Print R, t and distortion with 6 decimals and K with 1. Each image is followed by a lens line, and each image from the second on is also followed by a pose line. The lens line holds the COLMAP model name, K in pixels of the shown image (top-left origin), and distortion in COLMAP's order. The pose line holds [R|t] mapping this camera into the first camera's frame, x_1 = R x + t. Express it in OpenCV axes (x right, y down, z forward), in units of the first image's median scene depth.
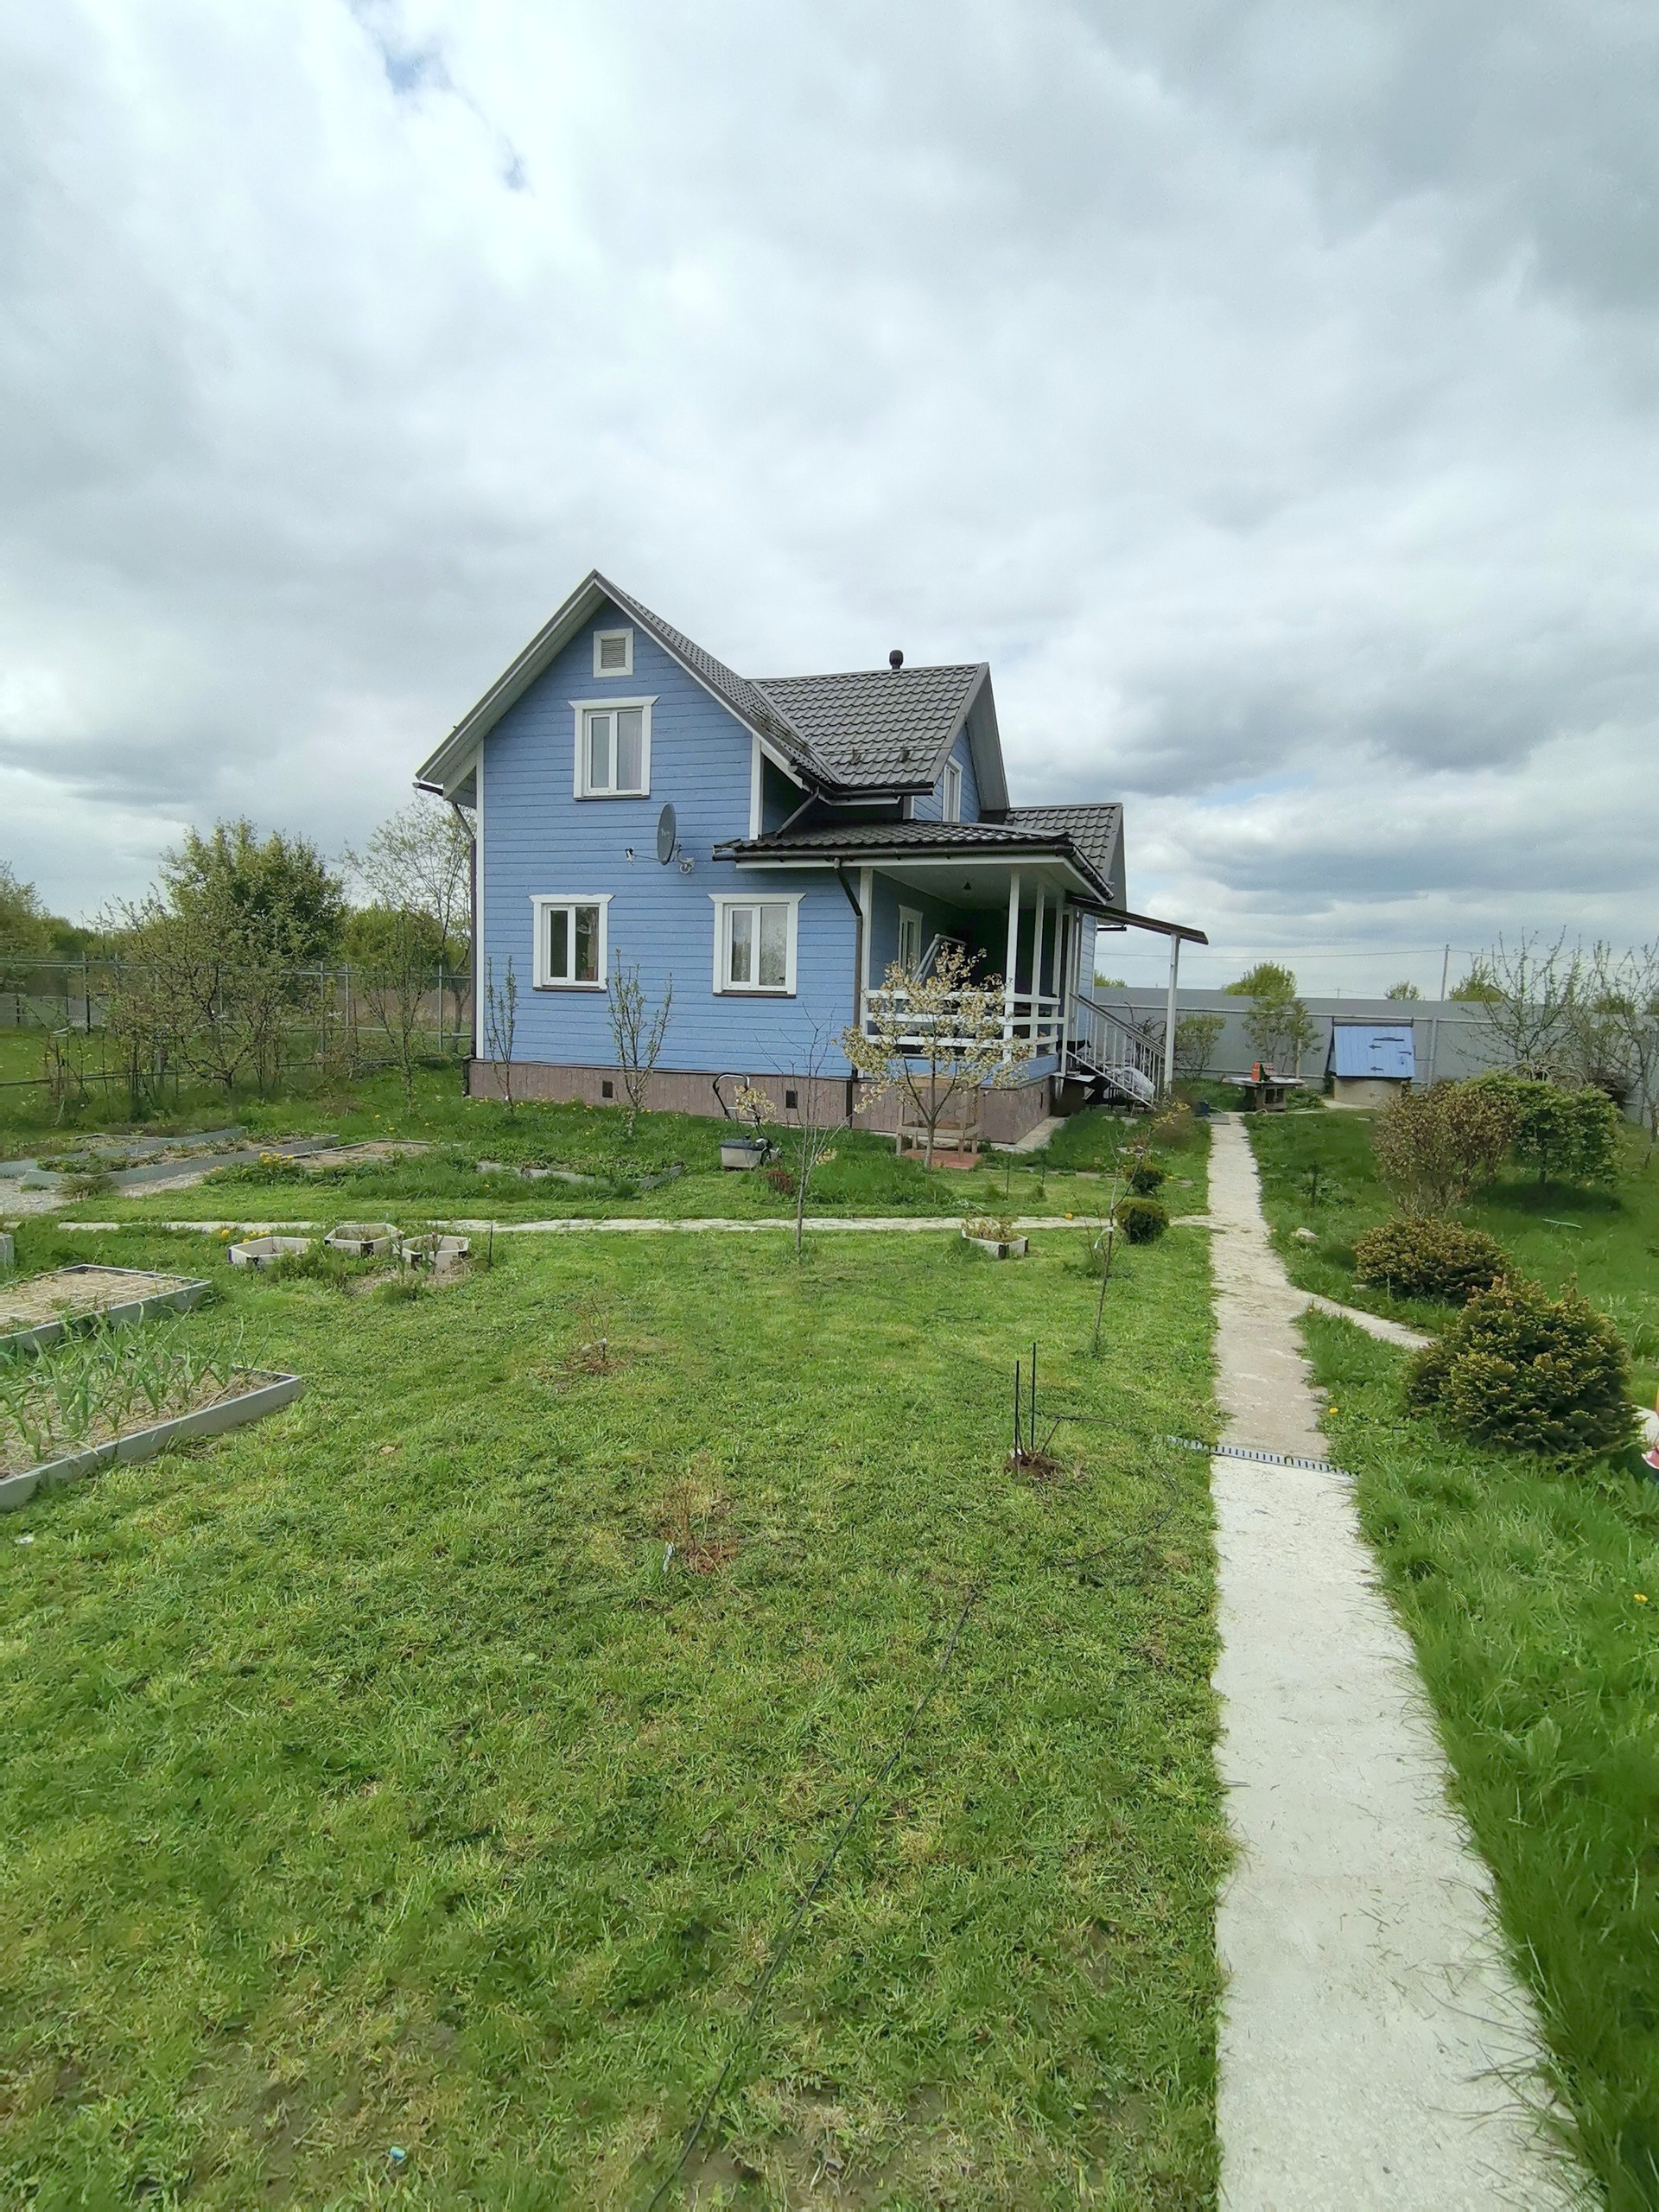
lens RADIAL K [[1111.2, 0, 829.5], [0, 1111.2, 1106.0], [0, 0, 1]] dist [0.015189, -0.000540]
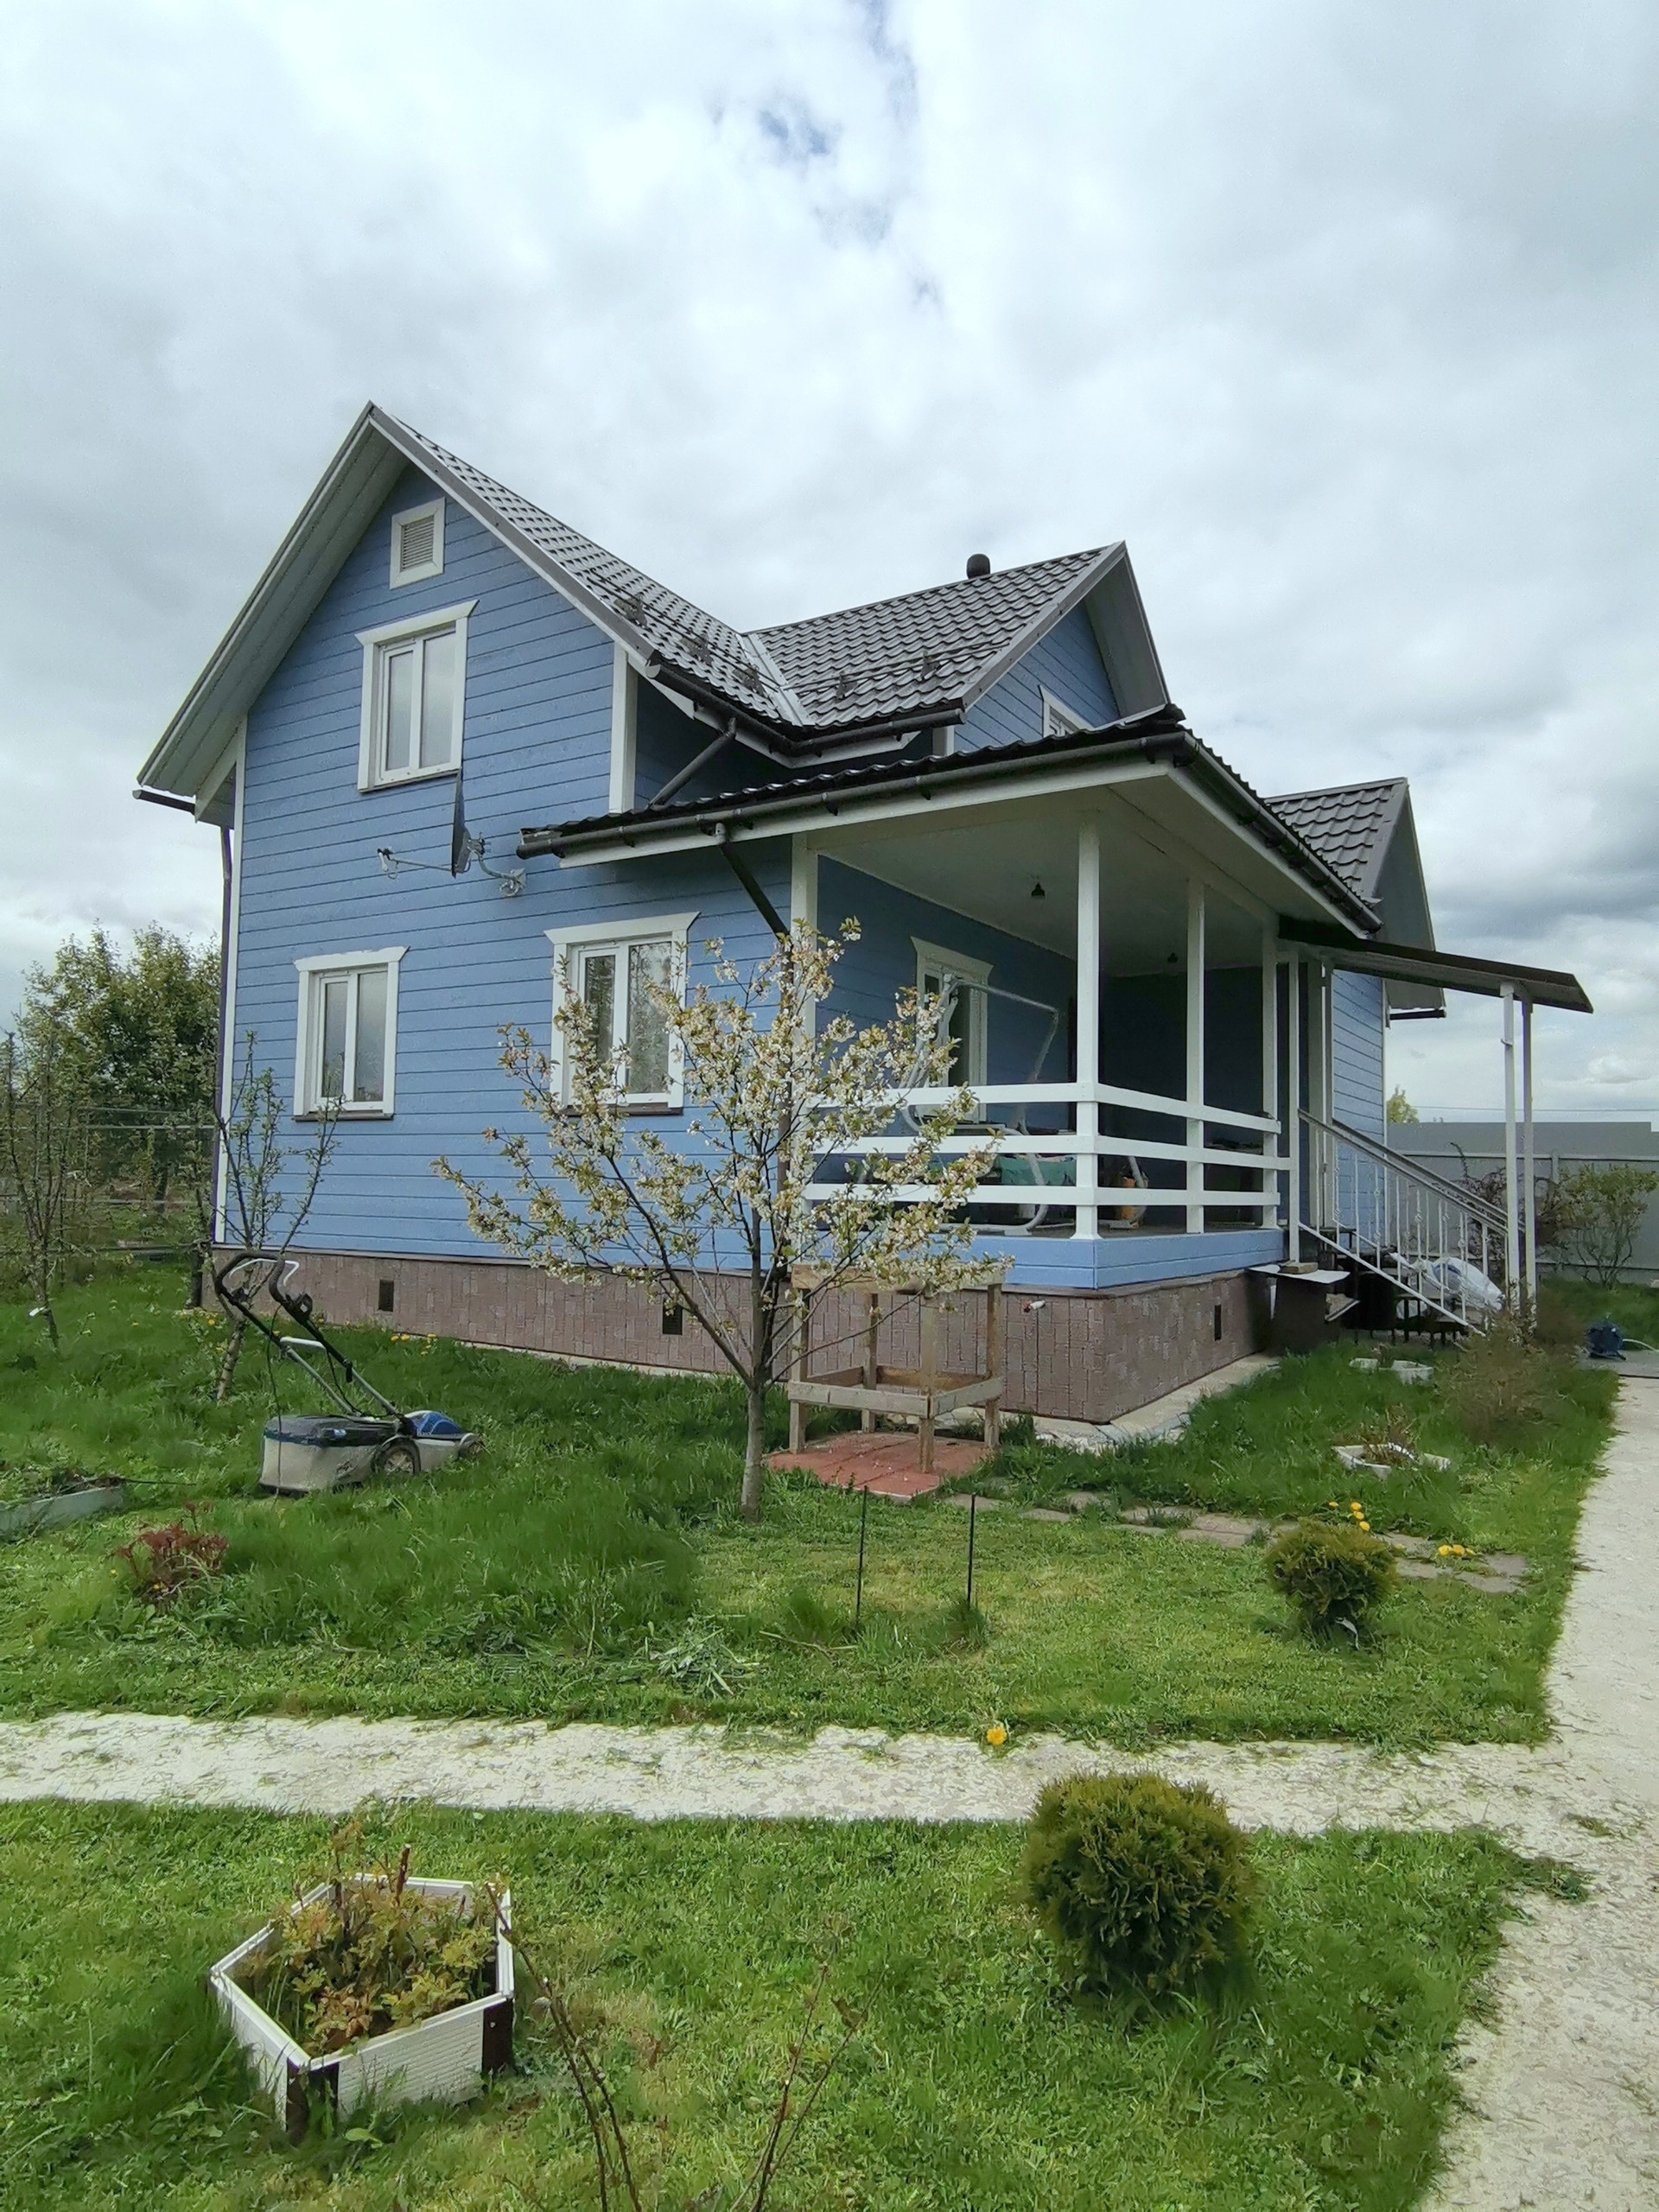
lens RADIAL K [[1349.2, 0, 829.5], [0, 1349.2, 1106.0], [0, 0, 1]] dist [0.021466, -0.000131]
pose [[0.975139, -0.027531, -0.219877, 0.163557], [-0.007509, 0.987577, -0.156958, -0.004320], [0.221466, 0.154707, 0.962818, 0.402106]]
